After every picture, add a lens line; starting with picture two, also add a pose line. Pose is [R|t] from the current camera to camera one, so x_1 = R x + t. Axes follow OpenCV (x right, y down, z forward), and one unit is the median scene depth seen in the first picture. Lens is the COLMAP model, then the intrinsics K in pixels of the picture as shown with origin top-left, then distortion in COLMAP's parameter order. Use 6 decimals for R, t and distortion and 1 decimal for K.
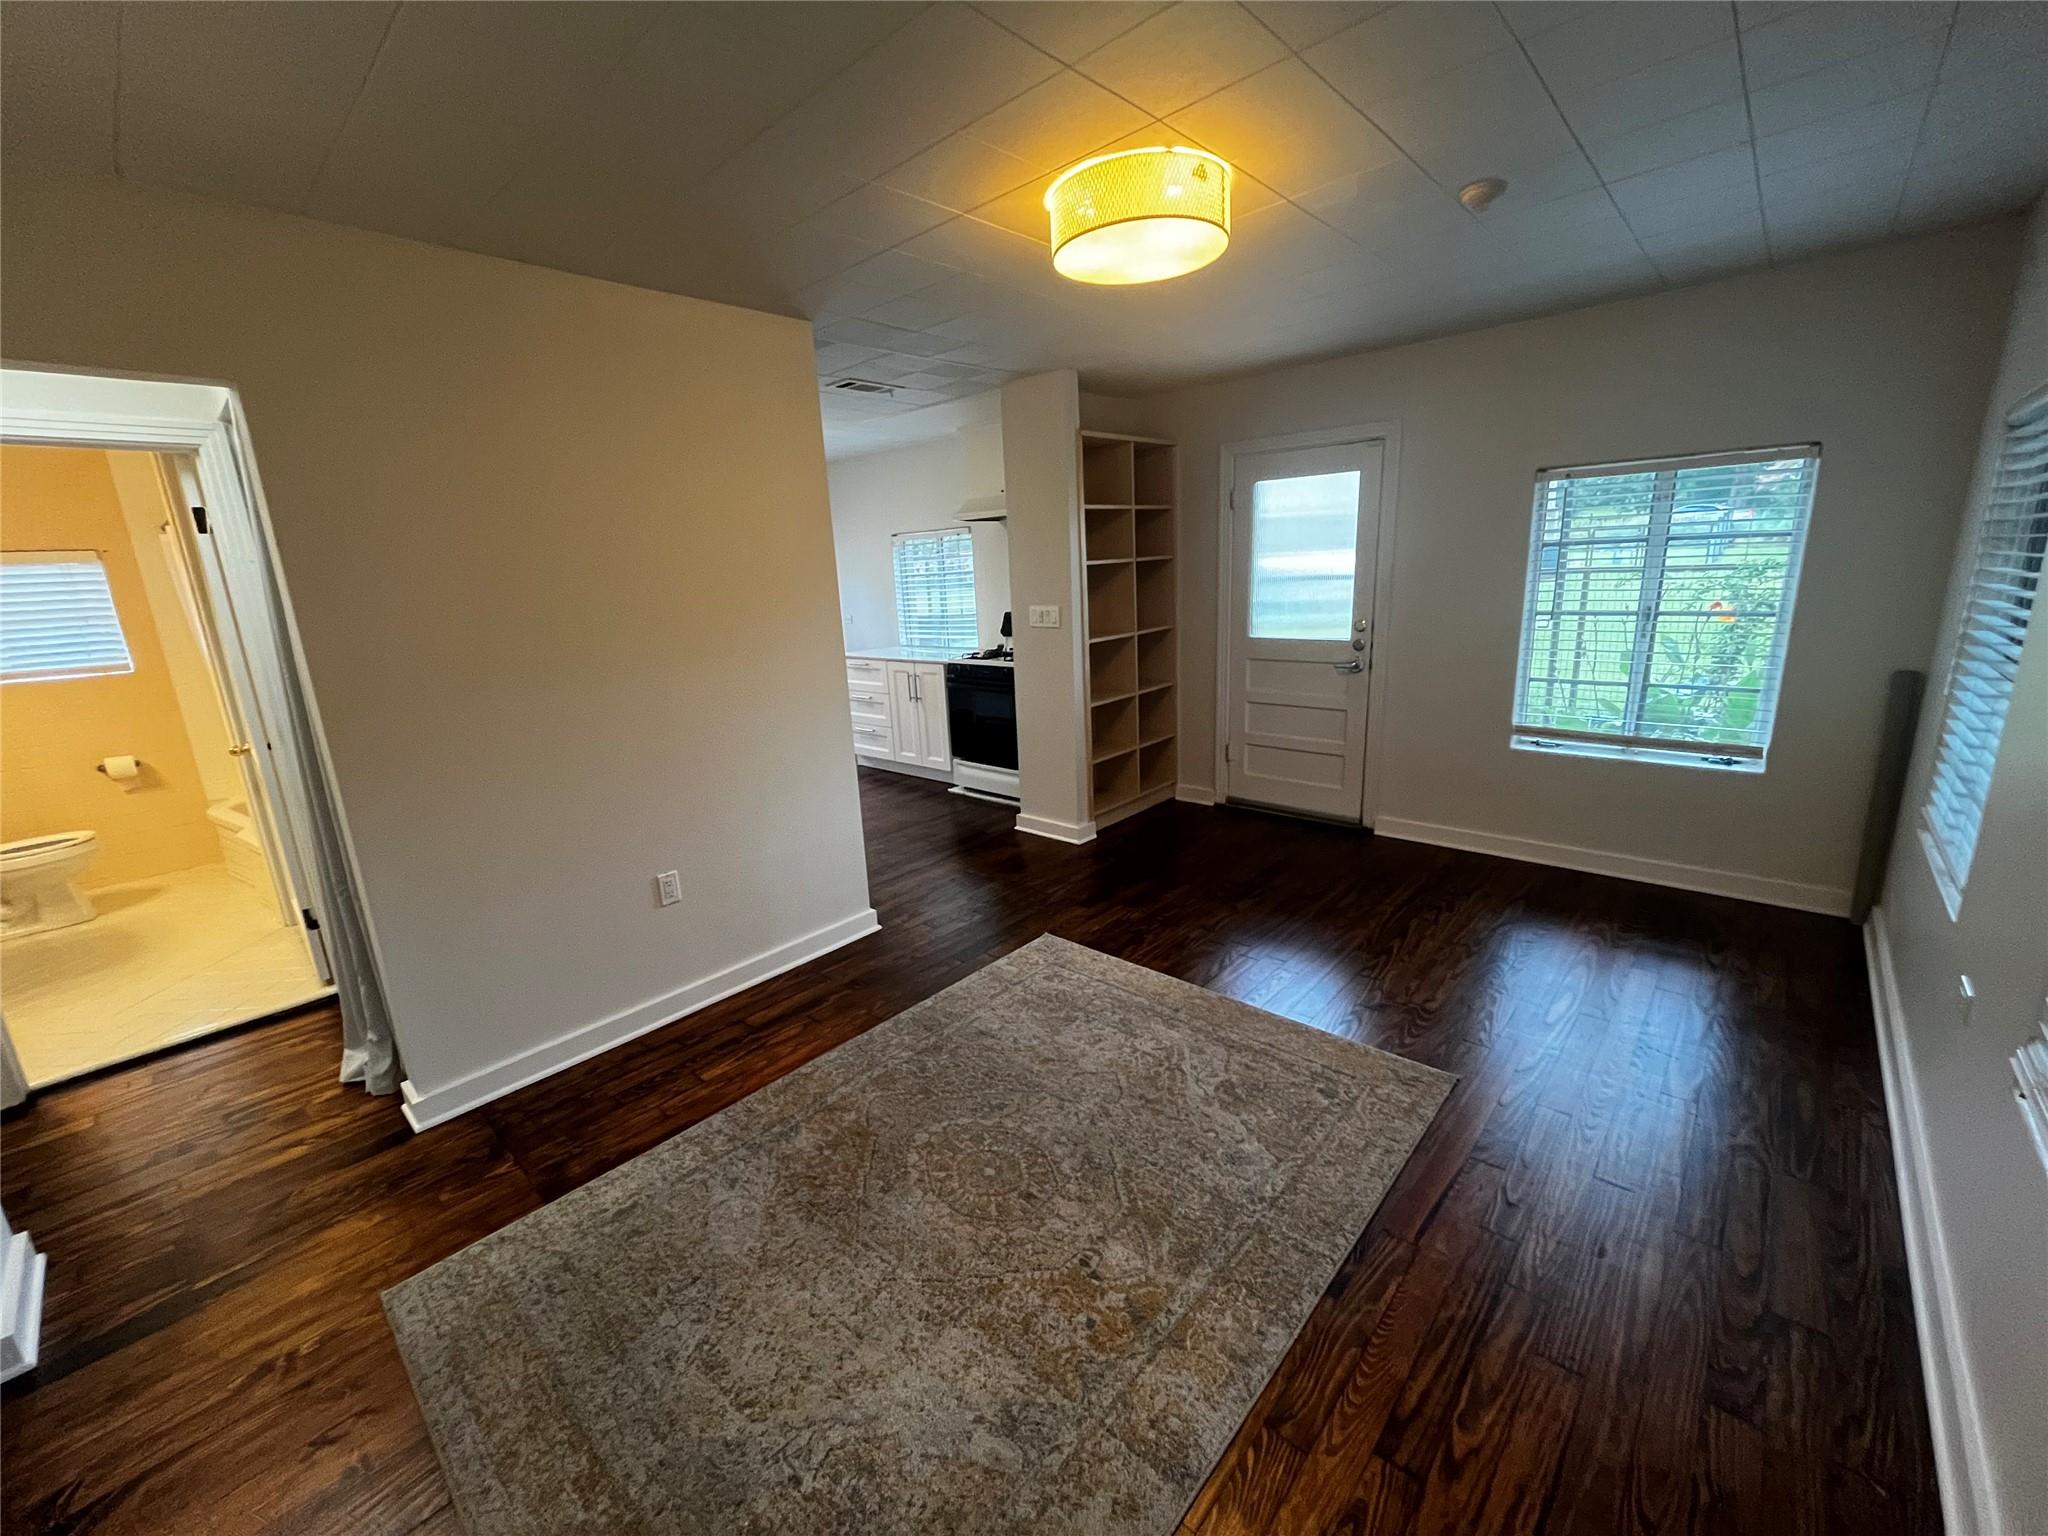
lens RADIAL K [[830.8, 0, 1029.5], [0, 830.8, 763.2], [0, 0, 1]] dist [0.002175, 0.000035]
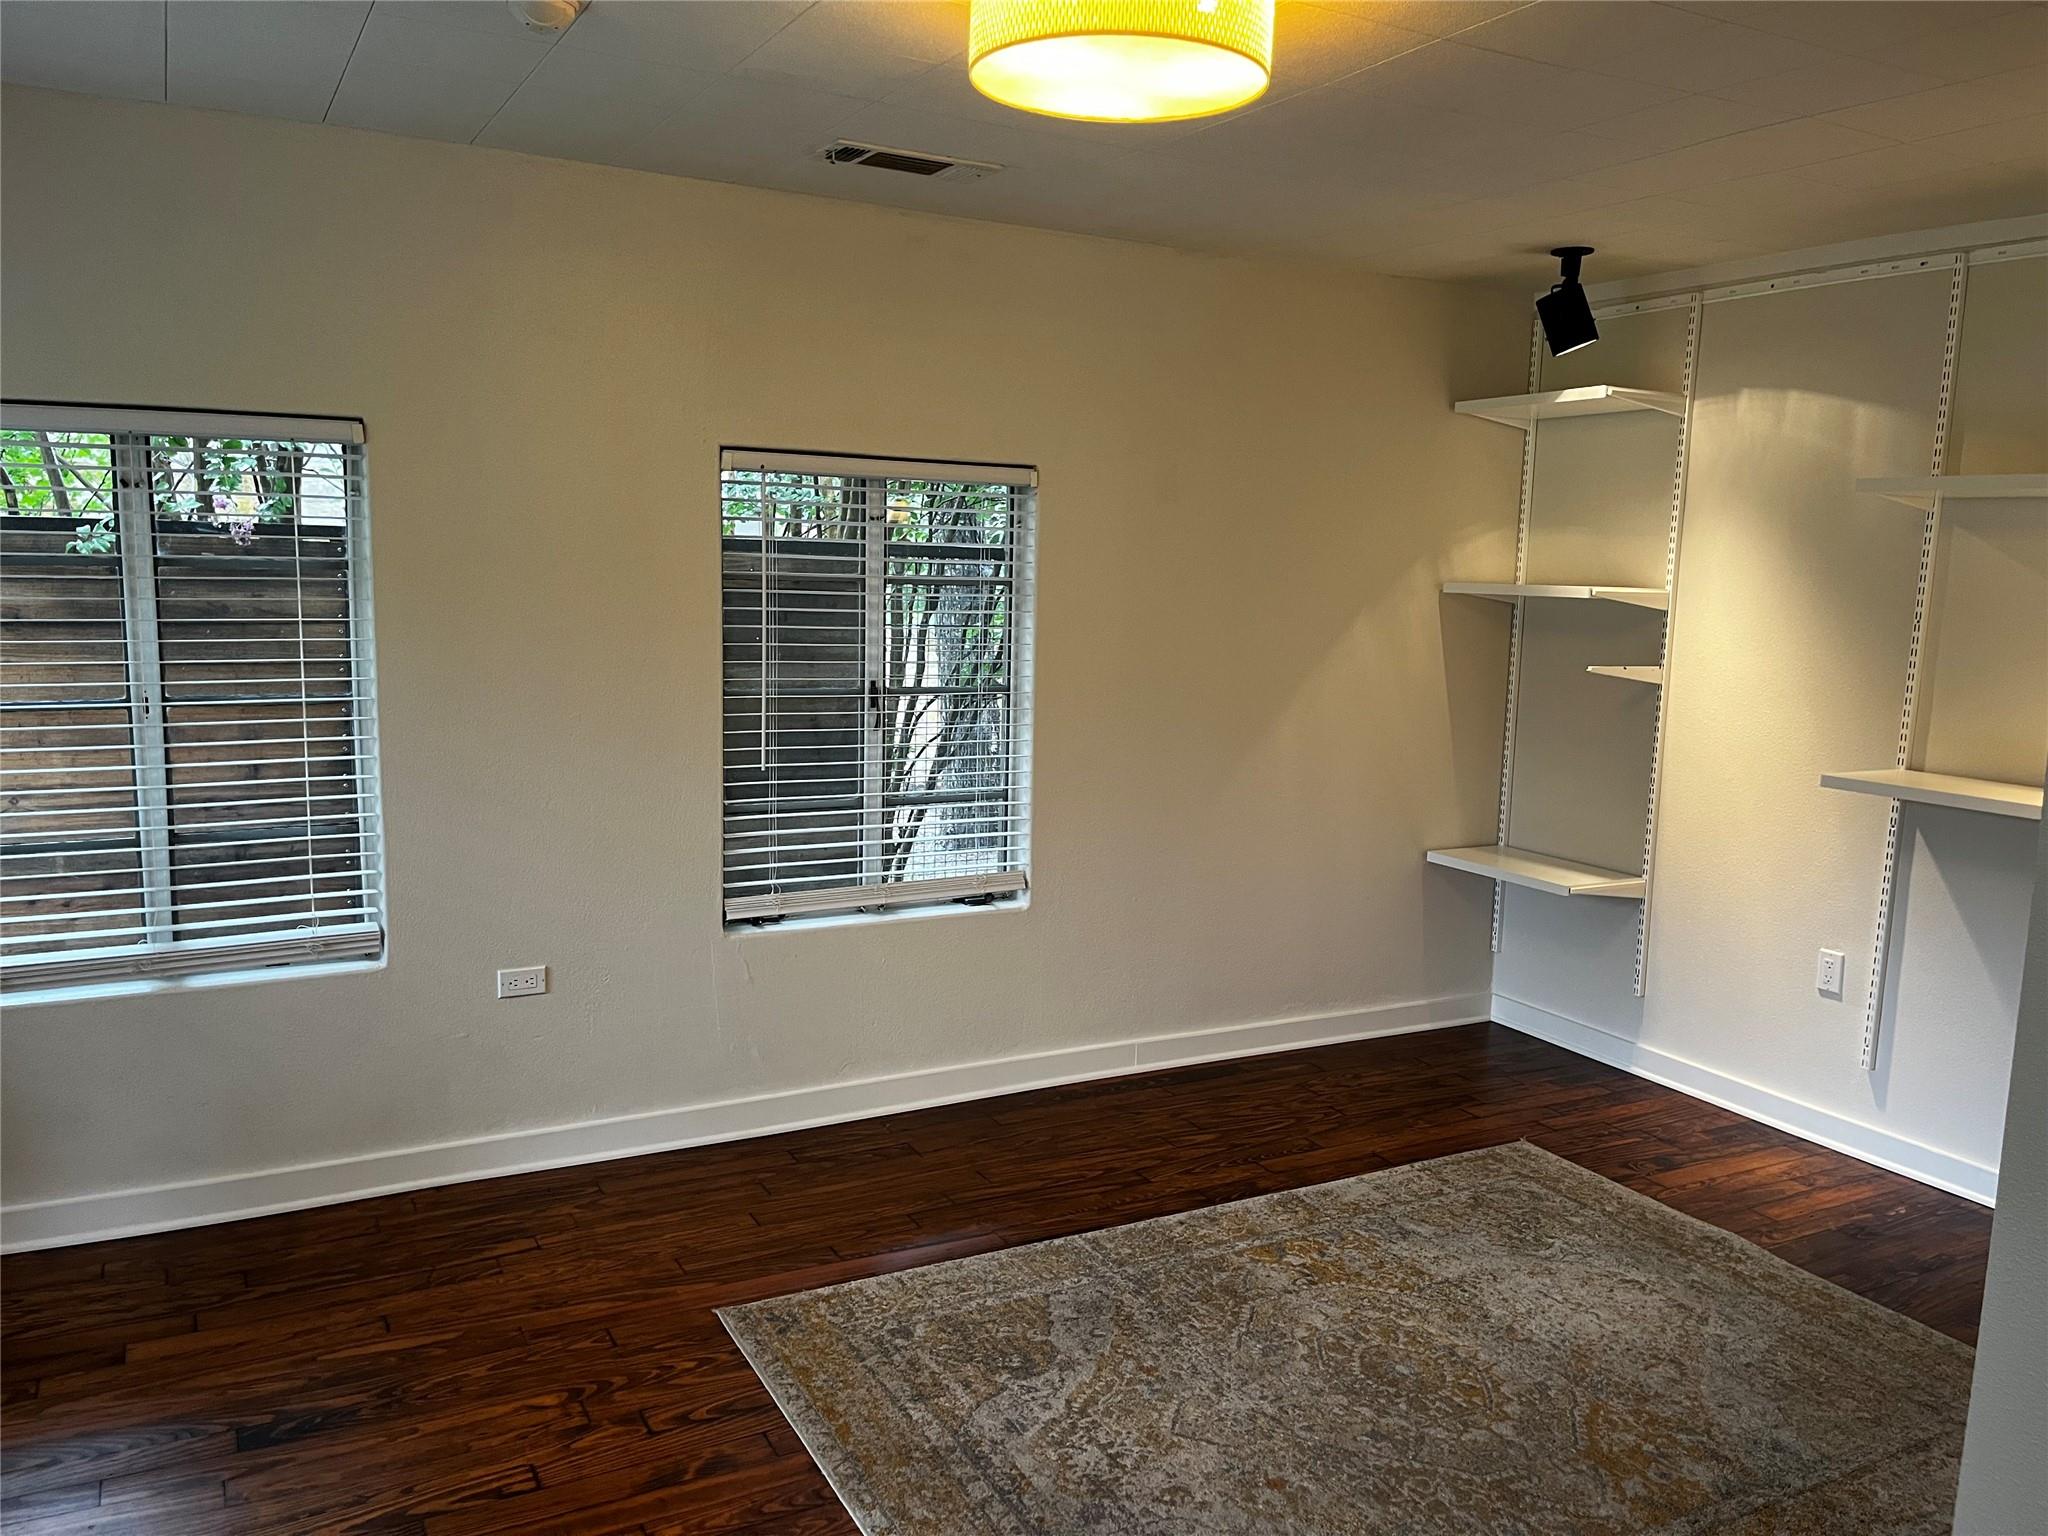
lens RADIAL K [[1581.4, 0, 1032.4], [0, 1581.4, 768.3], [0, 0, 1]] dist [0.022160, -0.018546]
pose [[-0.943785, -0.019817, 0.329966, -0.177809], [0.097551, 0.937049, 0.335294, -0.491771], [-0.315839, 0.348634, -0.882440, 1.986870]]
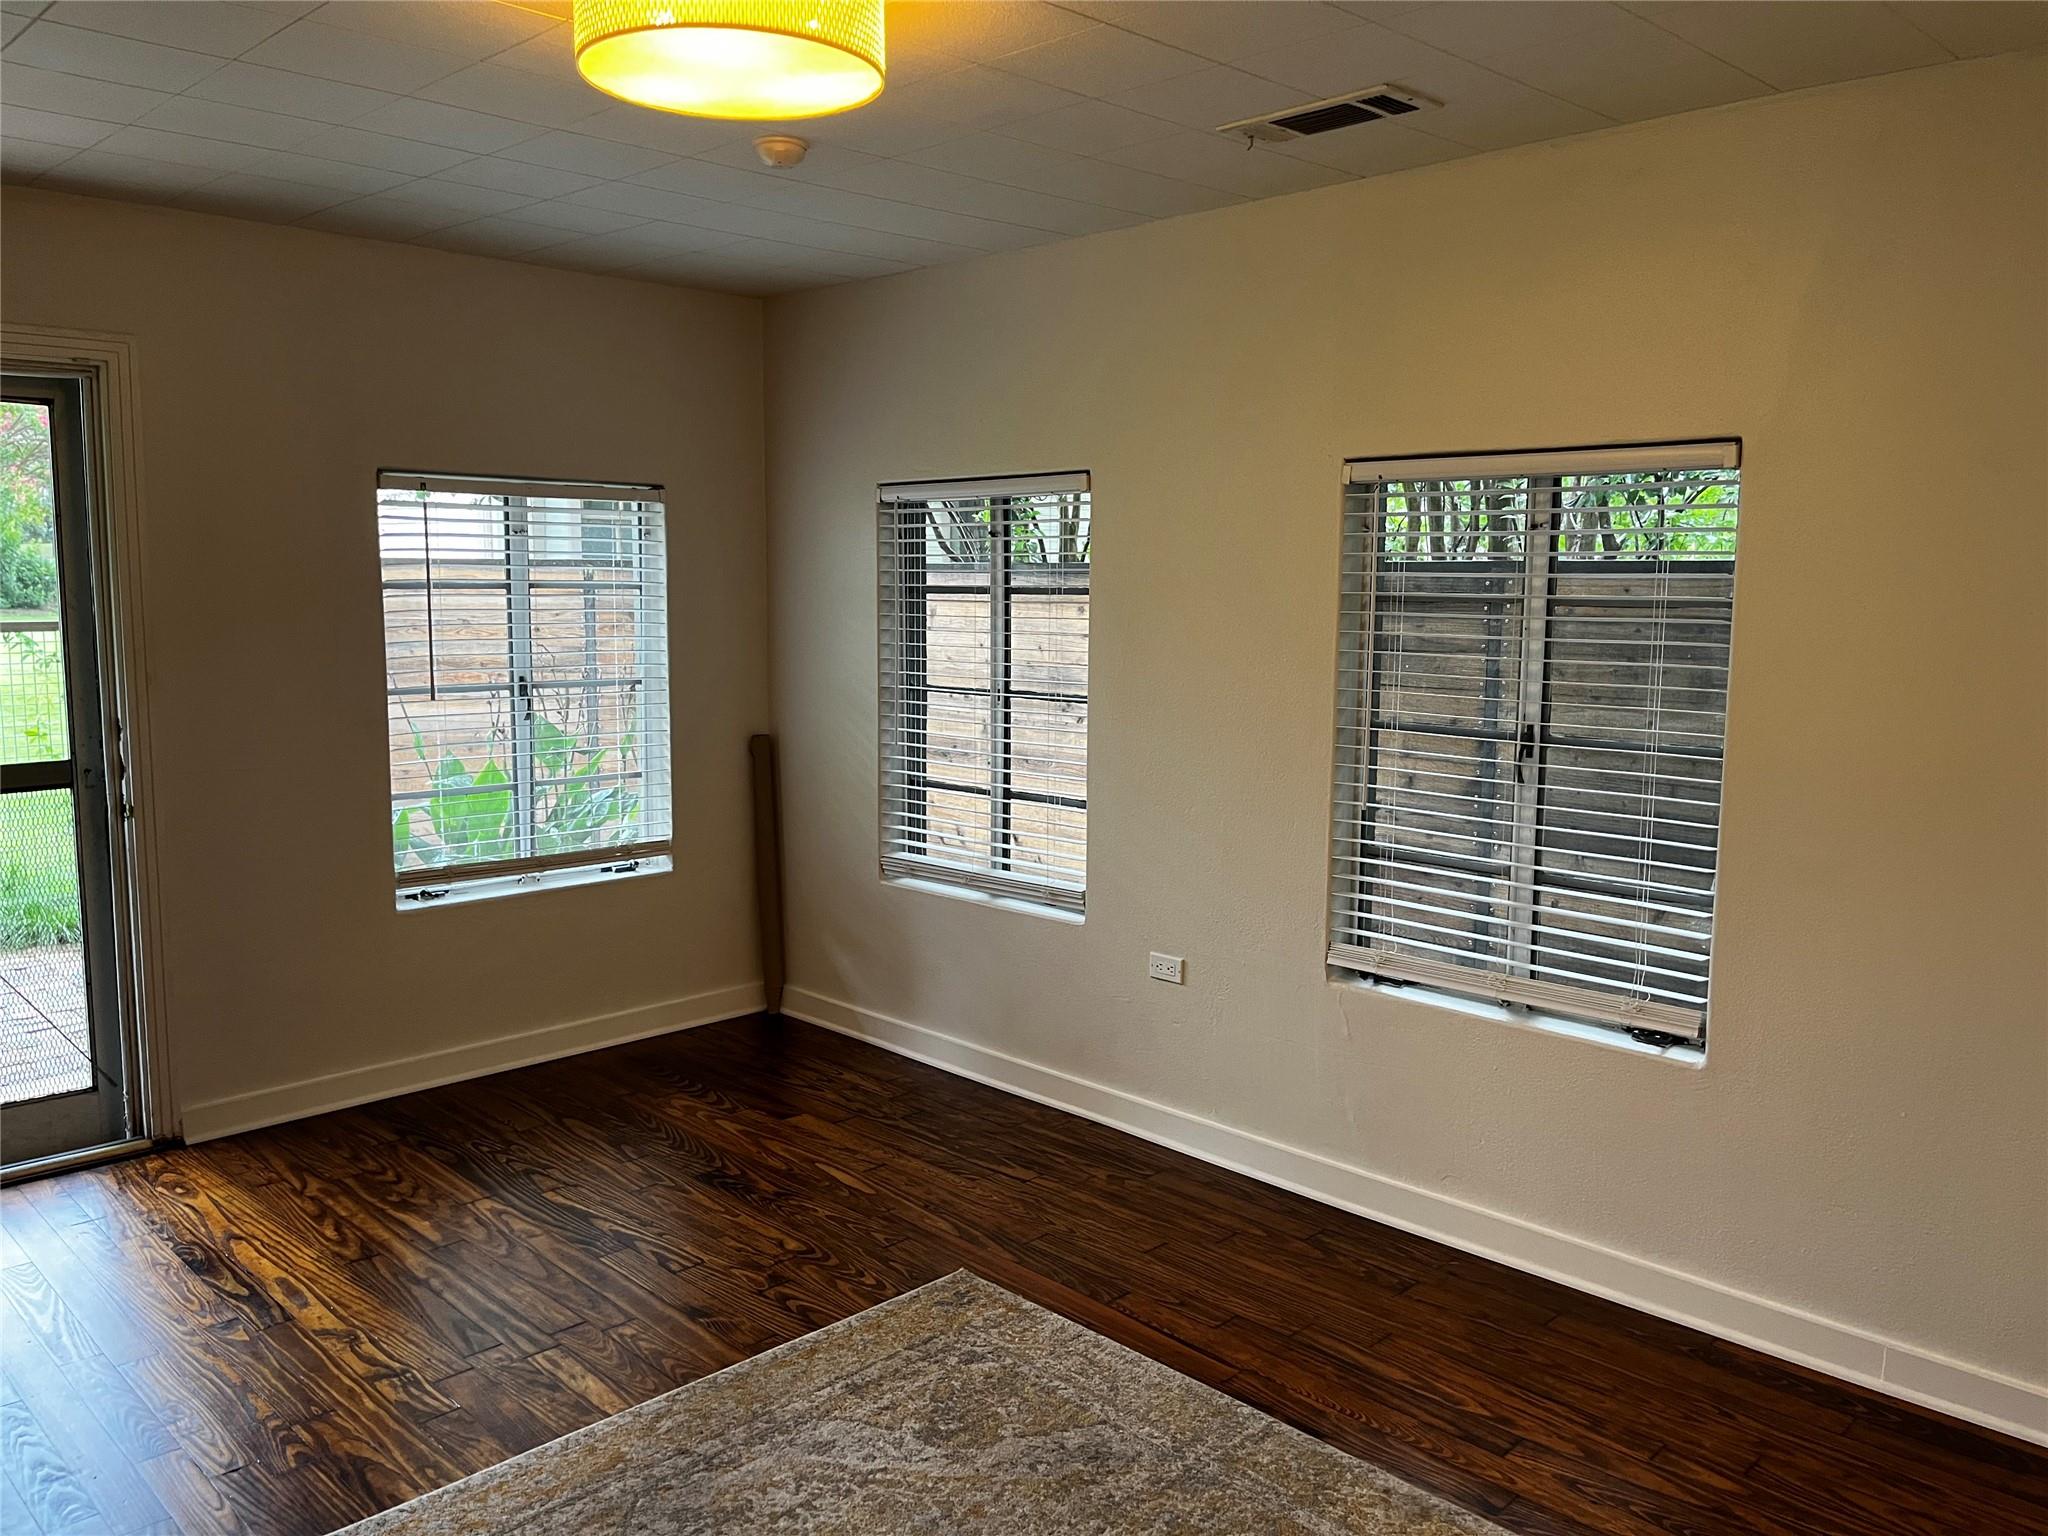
lens RADIAL K [[1581.4, 0, 1014.9], [0, 1581.4, 770.9], [0, 0, 1]] dist [0.022160, -0.018546]
pose [[0.057720, -0.082299, 0.994935, -0.910145], [0.225855, 0.971834, 0.067286, -0.158484], [-0.972449, 0.220828, 0.074682, 0.759916]]
